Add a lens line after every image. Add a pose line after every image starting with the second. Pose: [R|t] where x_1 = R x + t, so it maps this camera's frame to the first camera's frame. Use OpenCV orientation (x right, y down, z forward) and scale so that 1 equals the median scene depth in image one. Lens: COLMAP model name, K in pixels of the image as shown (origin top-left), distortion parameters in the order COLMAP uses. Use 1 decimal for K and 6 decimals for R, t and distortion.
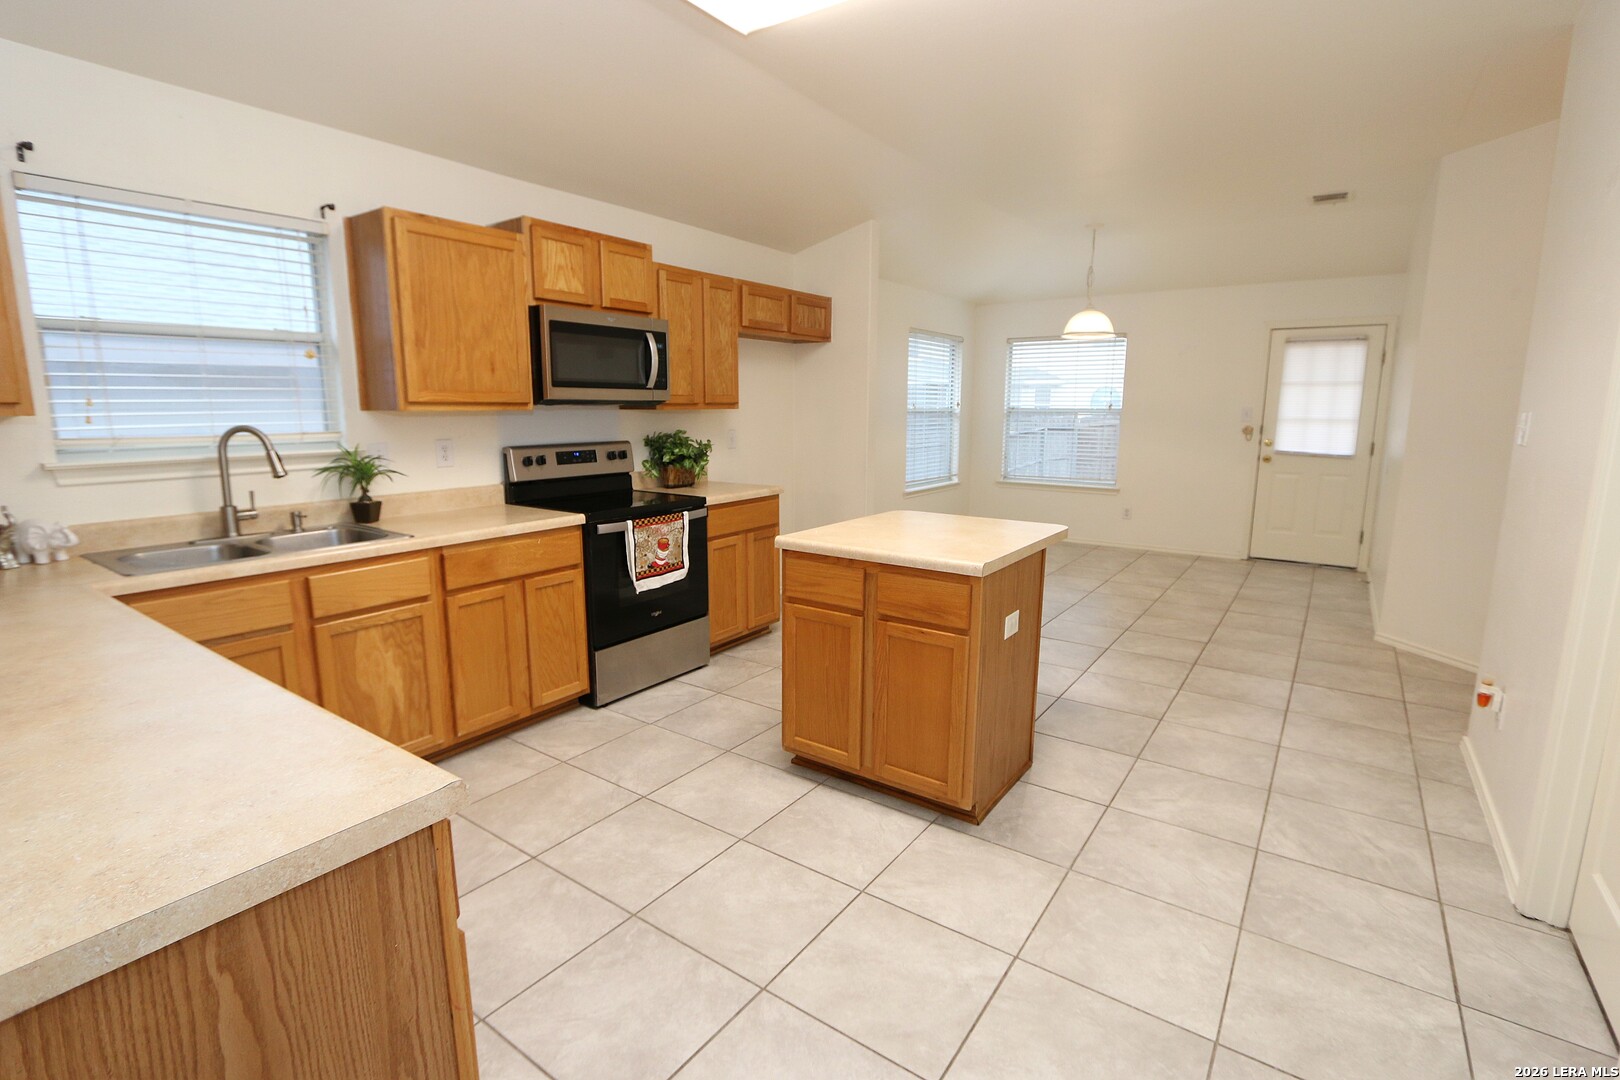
lens RADIAL K [[775.1, 0, 791.9], [0, 775.1, 539.2], [0, 0, 1]] dist [-0.020354, 0.001222]
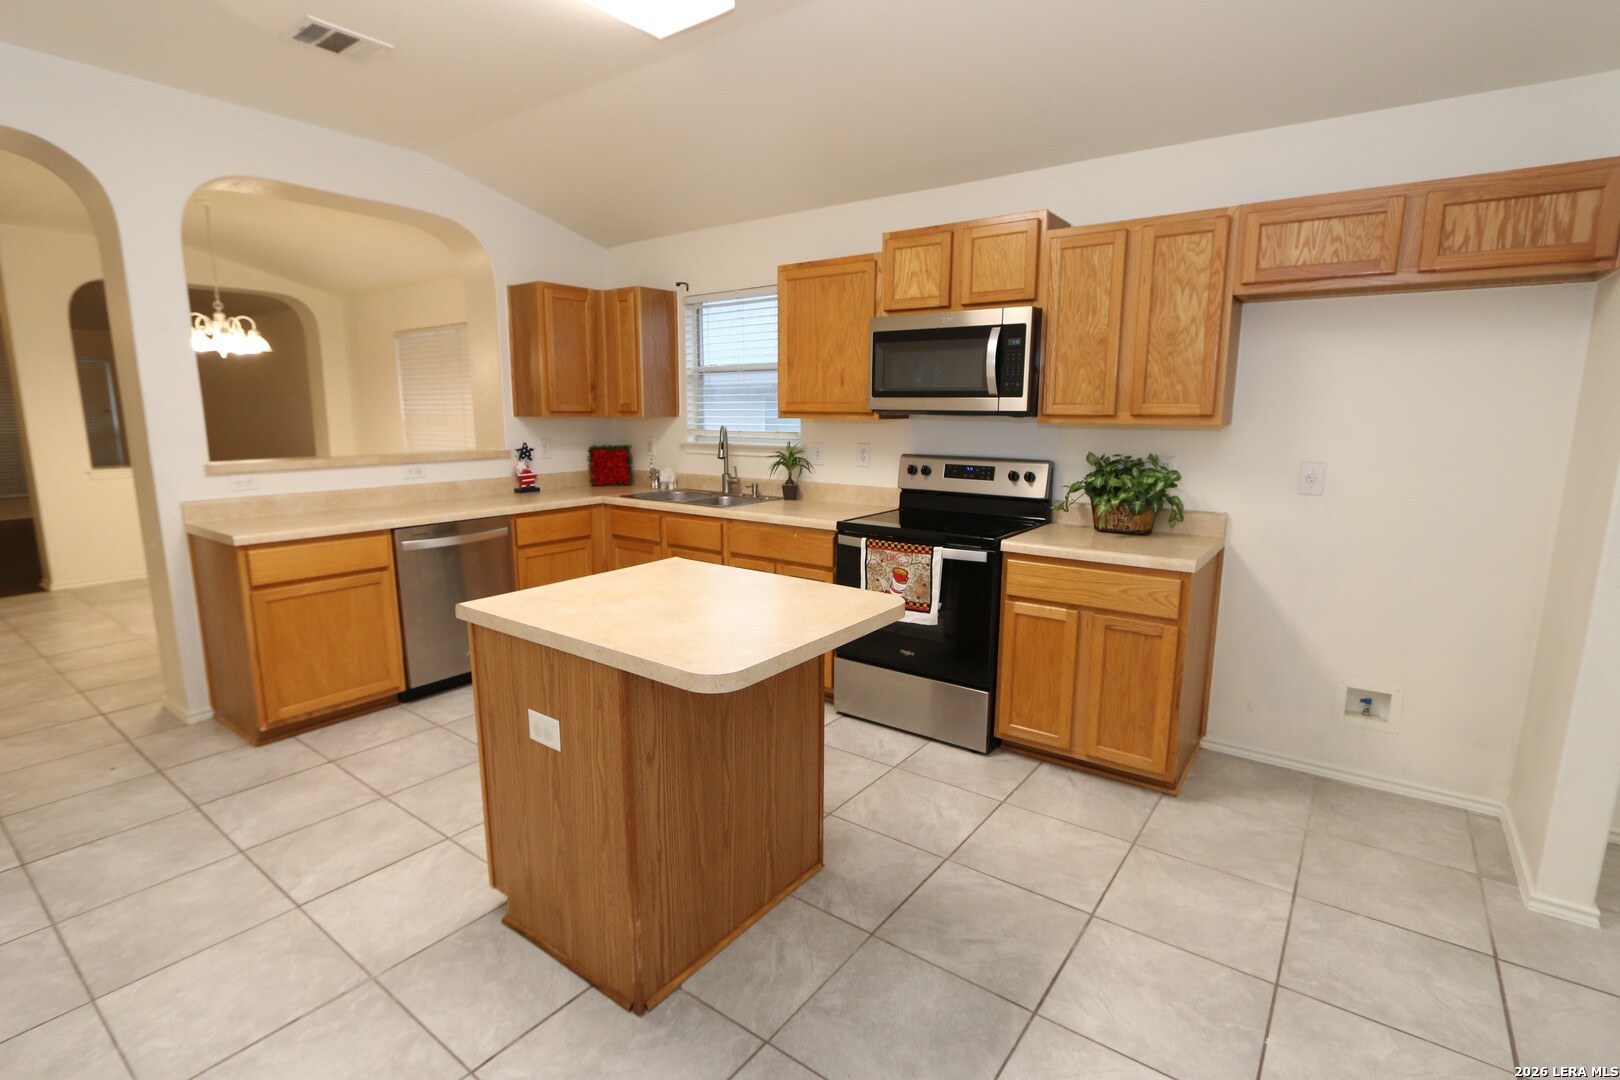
lens RADIAL K [[775.1, 0, 791.9], [0, 775.1, 539.2], [0, 0, 1]] dist [-0.020354, 0.001222]
pose [[-0.033084, 0.169436, -0.984986, 0.717862], [-0.170204, 0.970174, 0.172605, -0.169207], [0.984853, 0.173359, -0.003259, 0.906485]]
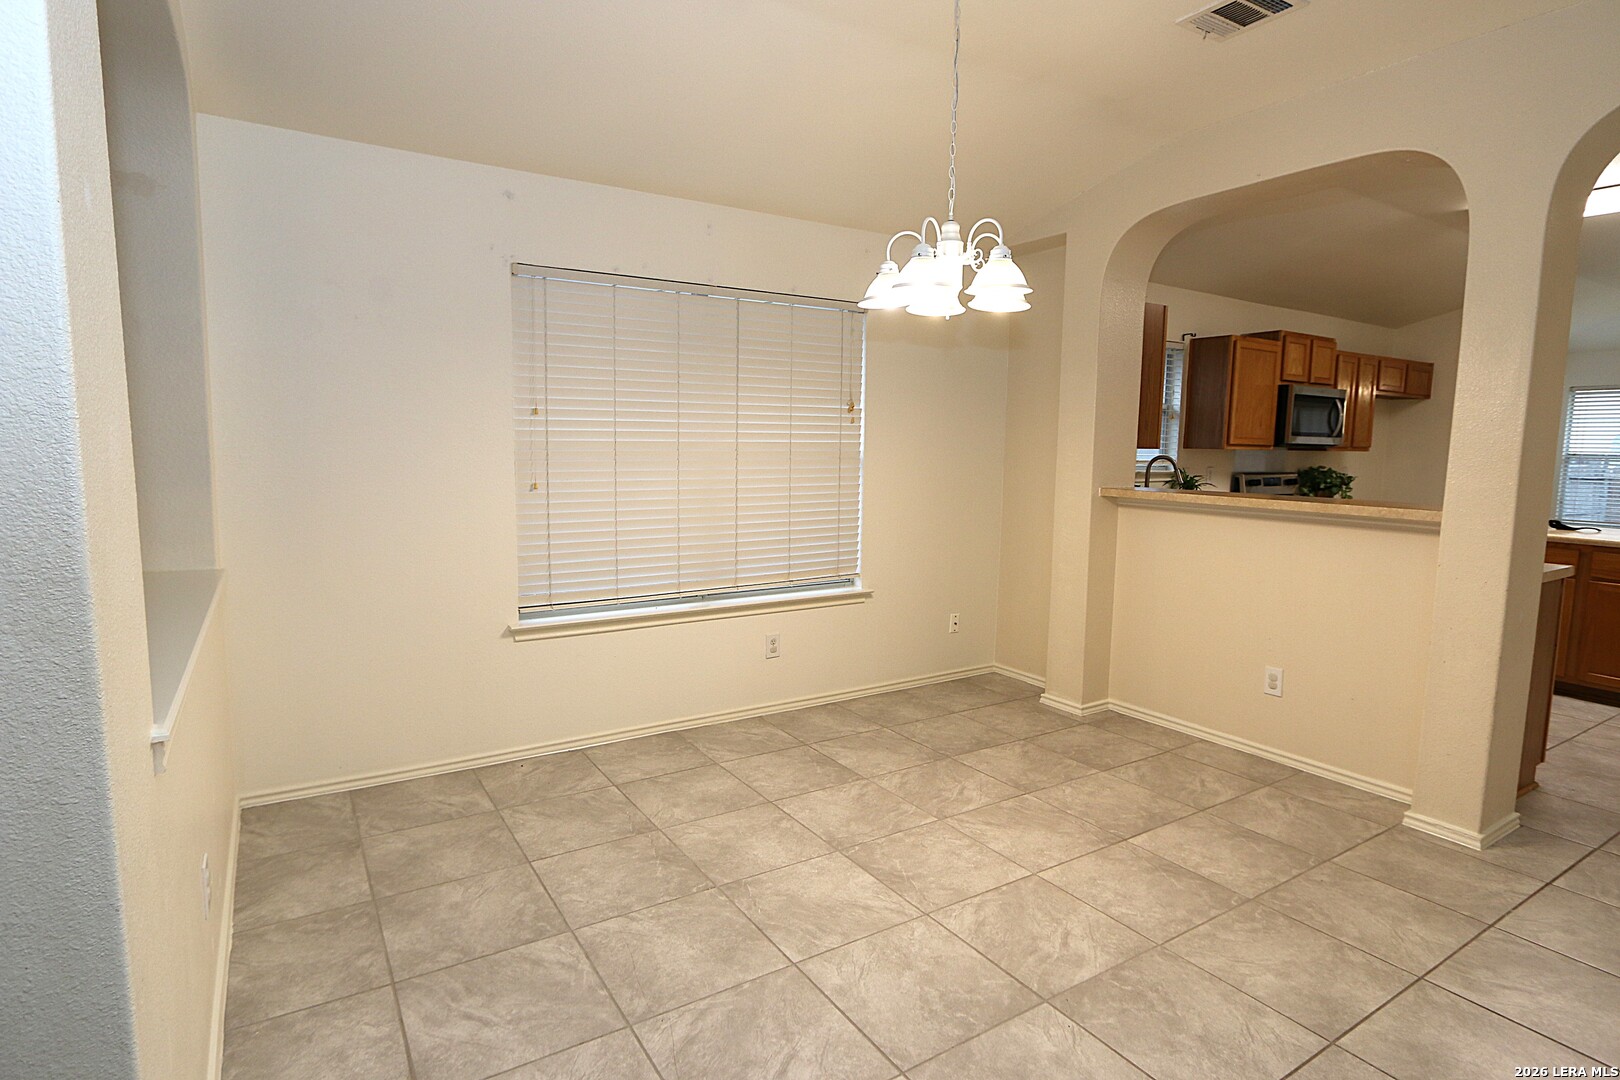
lens RADIAL K [[856.5, 0, 810.0], [0, 856.5, 540.0], [0, 0, 1]] dist [-0.003056, -0.001382]
pose [[0.935088, 0.054058, -0.350268, -0.589497], [-0.073401, 0.996410, -0.042177, 0.156977], [0.346731, 0.065149, 0.935699, -0.936192]]
